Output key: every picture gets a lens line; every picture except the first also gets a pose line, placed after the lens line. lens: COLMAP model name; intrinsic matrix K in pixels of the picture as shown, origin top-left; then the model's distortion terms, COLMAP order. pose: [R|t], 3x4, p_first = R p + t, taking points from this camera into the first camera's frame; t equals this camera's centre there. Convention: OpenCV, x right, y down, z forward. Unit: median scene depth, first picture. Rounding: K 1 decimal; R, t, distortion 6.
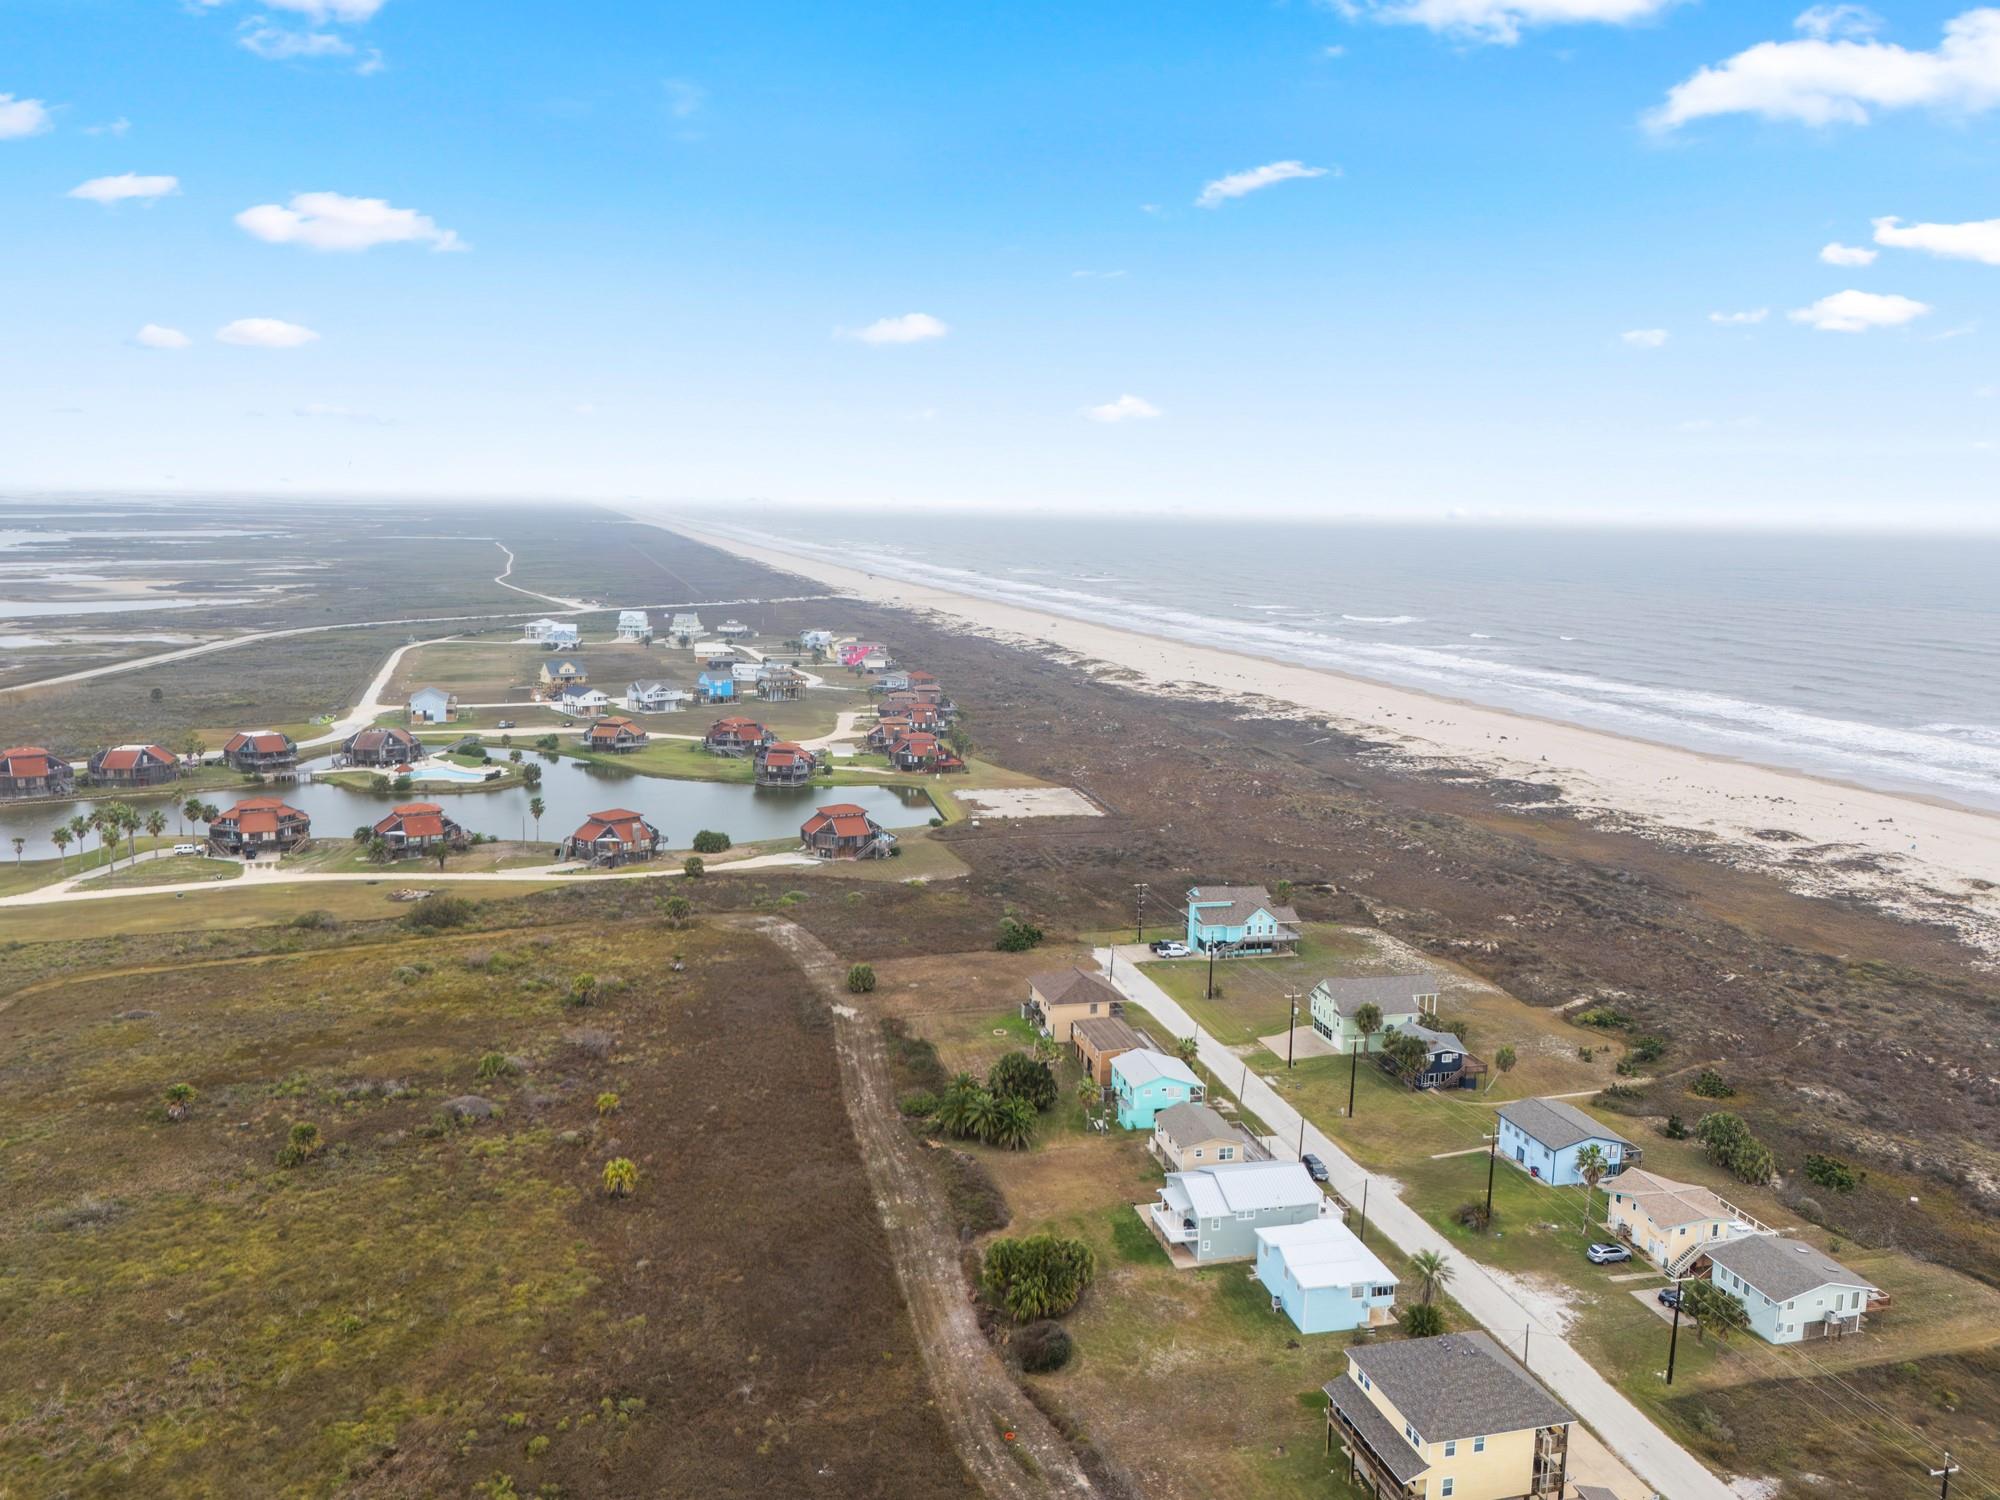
lens RADIAL K [[1508.0, 0, 1000.0], [0, 1508.0, 750.0], [0, 0, 1]] dist [0.070327, -0.062959]
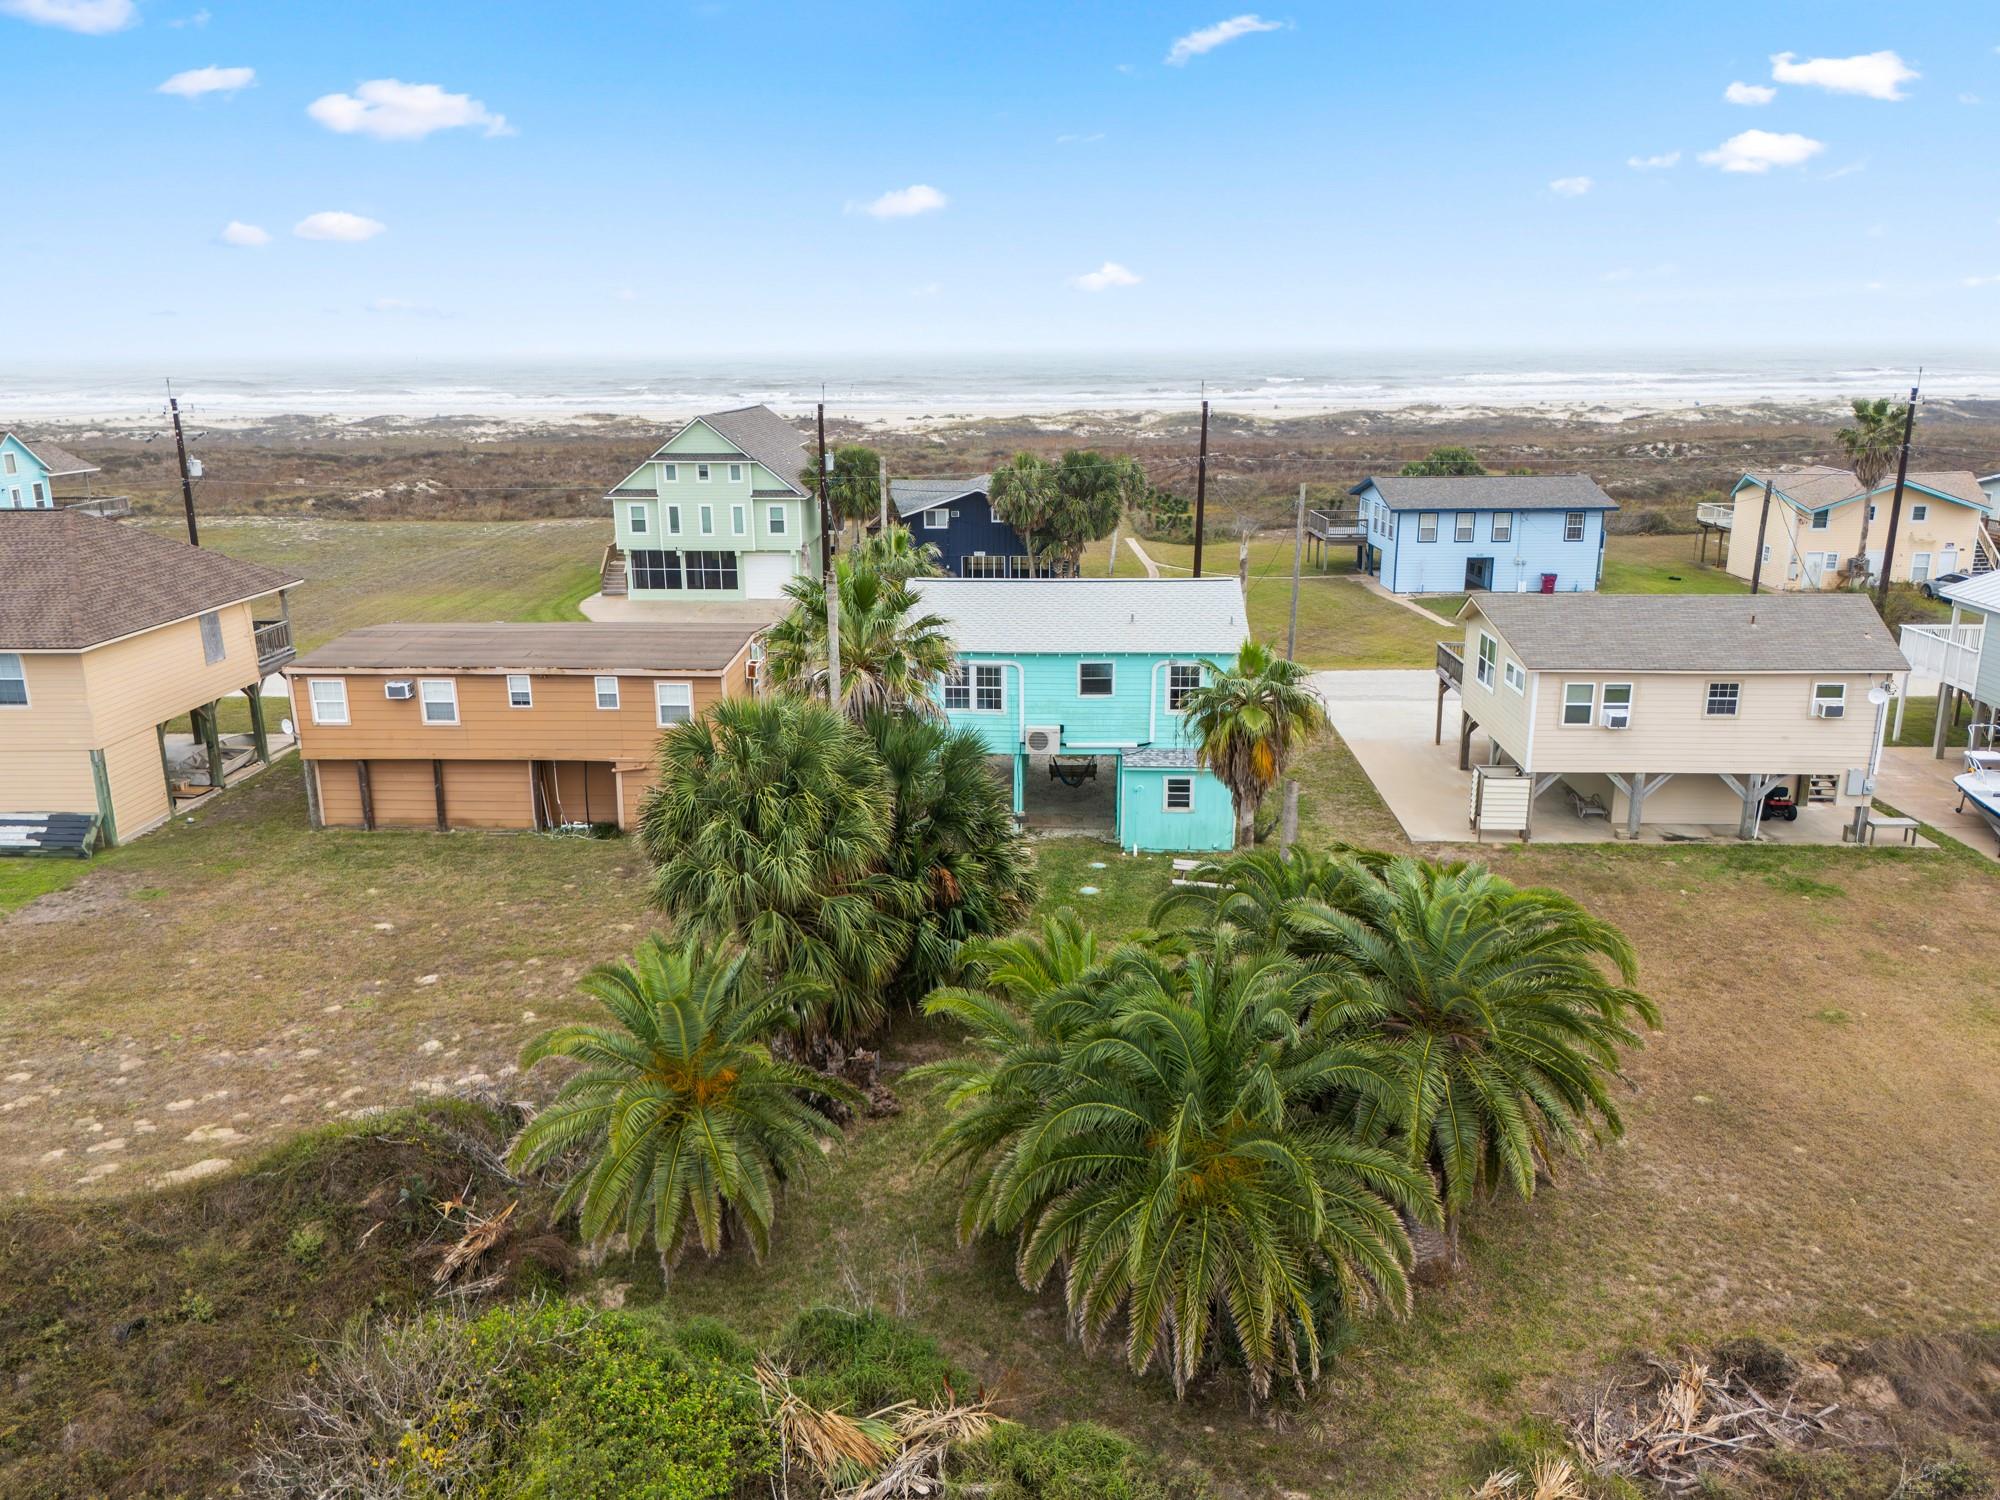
lens RADIAL K [[1508.0, 0, 1000.0], [0, 1508.0, 750.0], [0, 0, 1]] dist [0.070327, -0.062959]
pose [[0.282450, -0.275802, 0.918779, -0.089278], [0.169328, 0.957073, 0.235243, 0.130164], [-0.944219, 0.089131, 0.317027, 0.698738]]
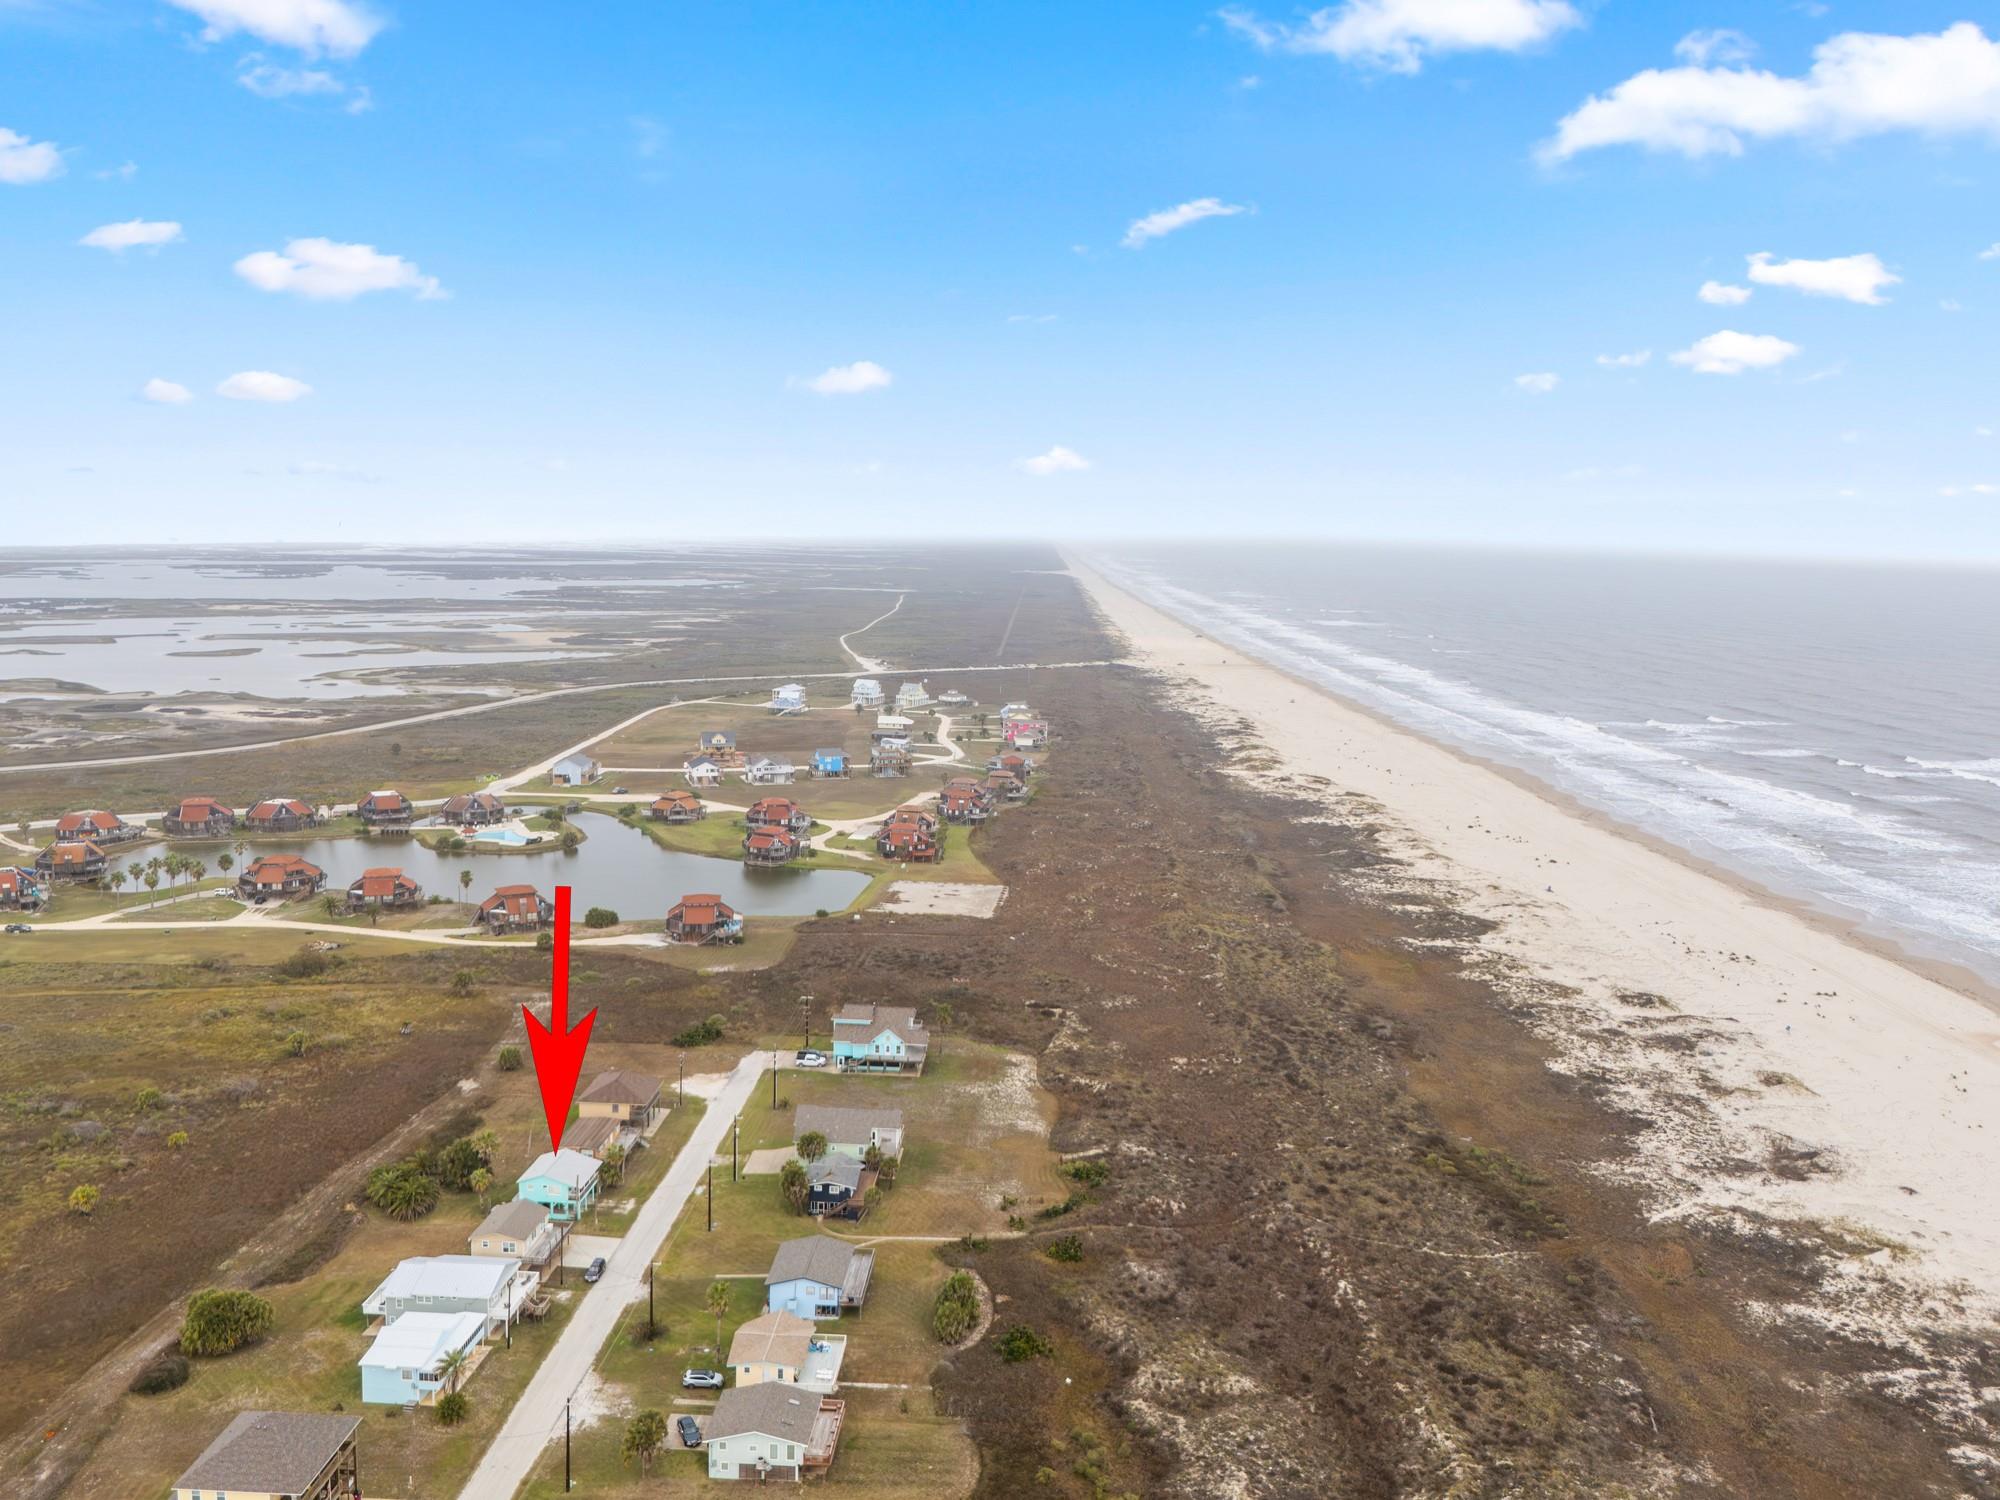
lens RADIAL K [[1508.0, 0, 1000.0], [0, 1508.0, 750.0], [0, 0, 1]] dist [0.070327, -0.062959]
pose [[0.950060, 0.047758, -0.308390, 0.579368], [-0.055623, 0.998311, -0.016757, -0.083938], [0.307069, 0.033073, 0.951112, -0.023301]]
